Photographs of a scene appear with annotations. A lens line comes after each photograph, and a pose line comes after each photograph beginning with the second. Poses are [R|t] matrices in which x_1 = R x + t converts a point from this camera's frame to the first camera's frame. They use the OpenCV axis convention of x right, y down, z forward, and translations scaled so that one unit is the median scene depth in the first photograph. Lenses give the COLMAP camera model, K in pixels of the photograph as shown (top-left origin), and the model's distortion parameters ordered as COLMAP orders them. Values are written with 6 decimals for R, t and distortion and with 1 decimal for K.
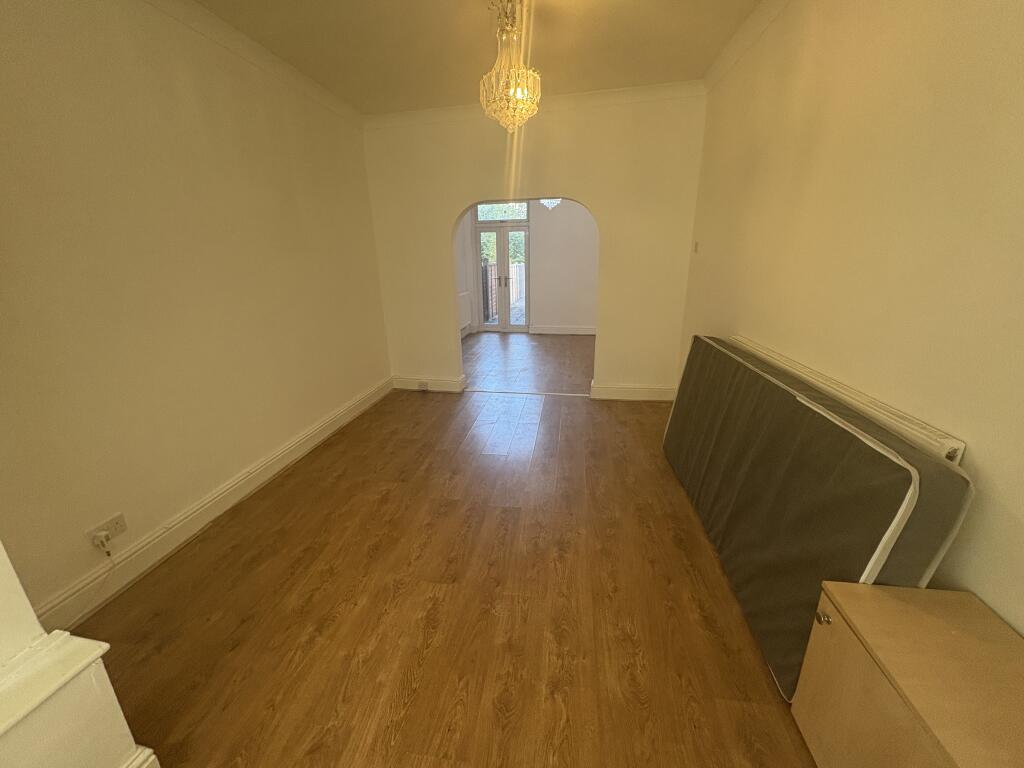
lens RADIAL K [[407.8, 0, 512.0], [0, 407.8, 384.0], [0, 0, 1]] dist [-0.000465, -0.000023]
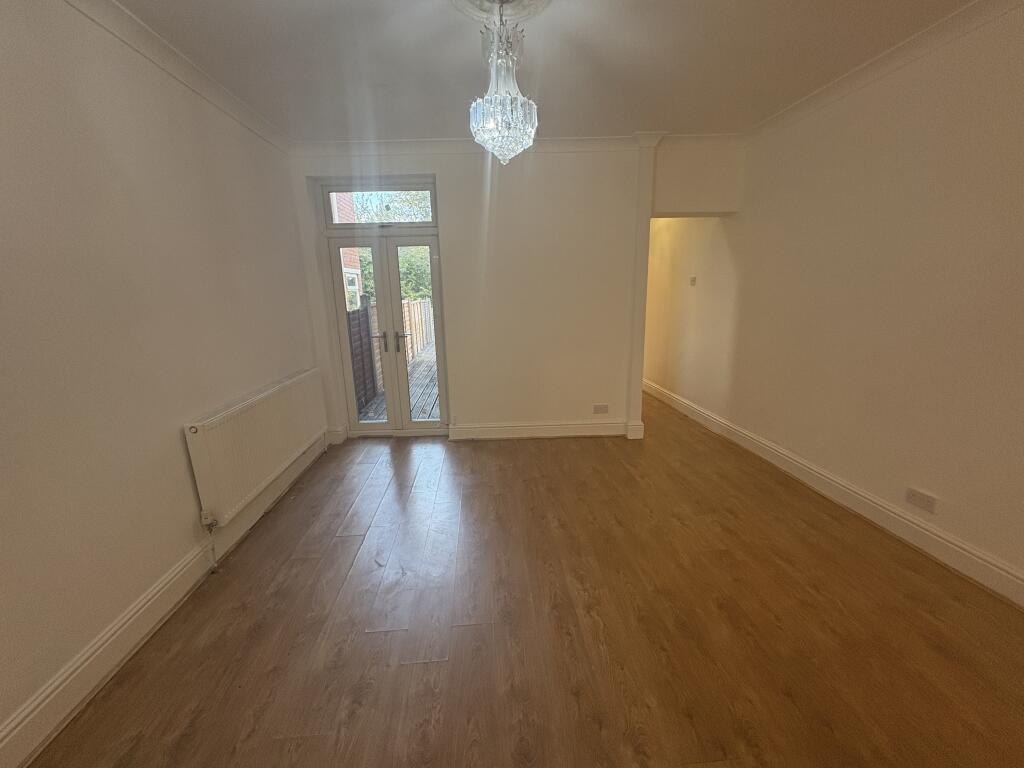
lens RADIAL K [[407.8, 0, 512.0], [0, 407.8, 384.0], [0, 0, 1]] dist [-0.000465, -0.000023]
pose [[0.975113, -0.055632, 0.214615, 0.012015], [0.070335, 0.995627, -0.061488, -0.155287], [-0.210256, 0.075053, 0.974761, 0.468964]]
